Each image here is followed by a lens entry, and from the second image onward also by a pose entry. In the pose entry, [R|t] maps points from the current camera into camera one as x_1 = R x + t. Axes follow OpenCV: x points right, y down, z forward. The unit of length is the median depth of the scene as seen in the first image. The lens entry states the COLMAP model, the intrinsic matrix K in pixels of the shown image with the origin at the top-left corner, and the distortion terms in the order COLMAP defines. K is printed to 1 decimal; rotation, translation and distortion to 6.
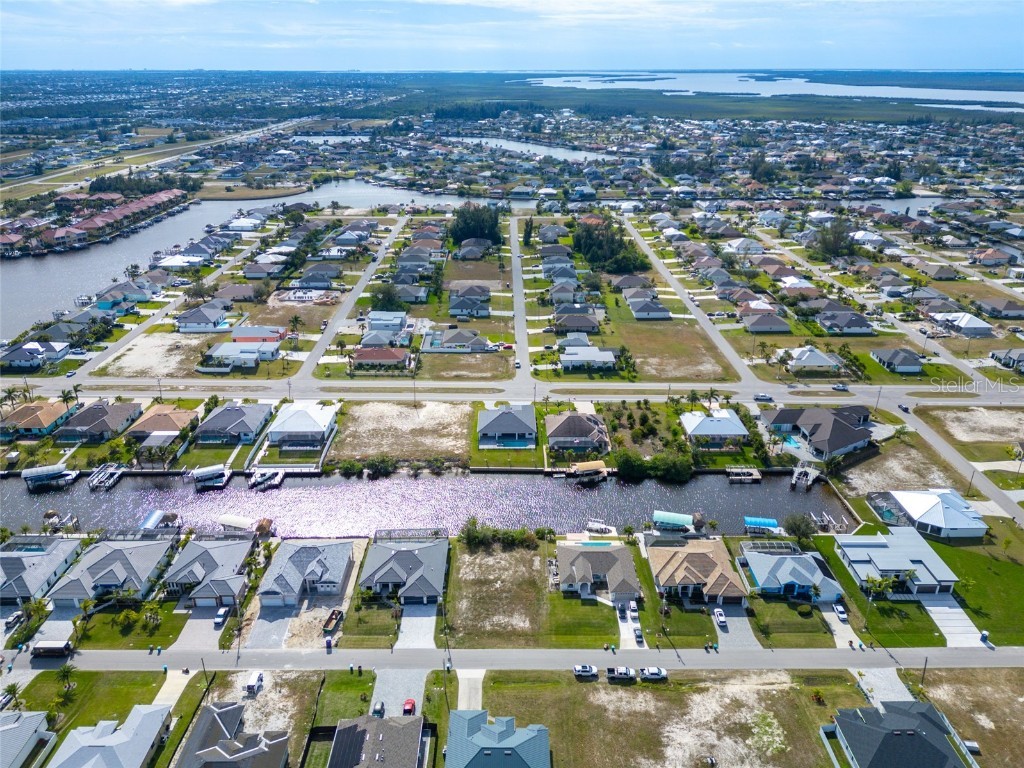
lens RADIAL K [[742.8, 0, 512.0], [0, 742.8, 384.0], [0, 0, 1]] dist [0.089657, -0.126281]
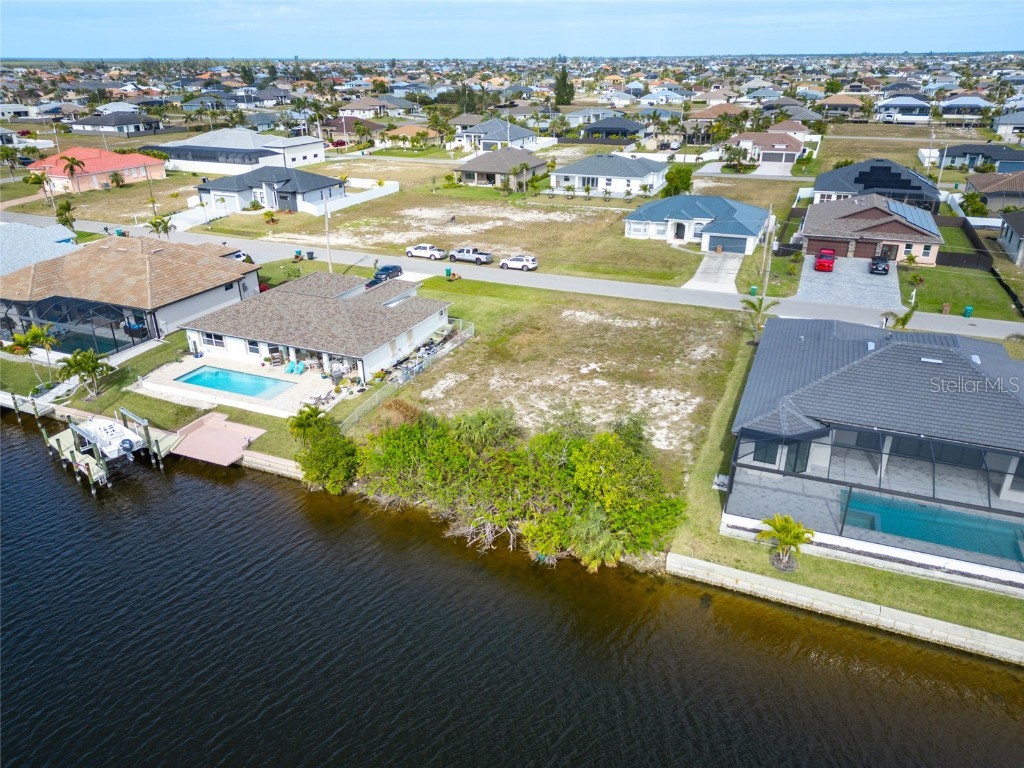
lens RADIAL K [[711.4, 0, 511.0], [0, 711.4, 385.9], [0, 0, 1]] dist [0.101139, -0.110692]
pose [[-0.917435, -0.159886, 0.364347, -0.070407], [0.160762, 0.688683, 0.707016, 0.021880], [-0.363962, 0.707215, -0.606118, 0.803884]]
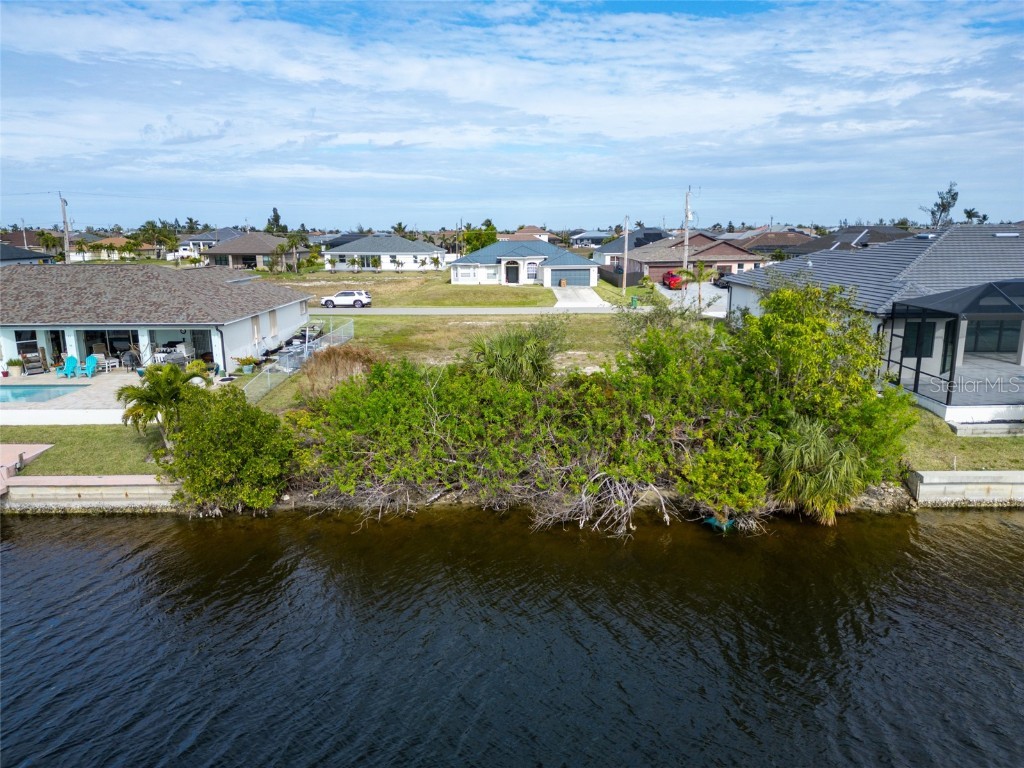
lens RADIAL K [[711.4, 0, 511.0], [0, 711.4, 385.9], [0, 0, 1]] dist [0.101139, -0.110692]
pose [[-0.999982, 0.004299, 0.004088, -0.005493], [0.005869, 0.817421, 0.576012, 0.091734], [-0.000865, 0.576025, -0.817431, 0.793911]]
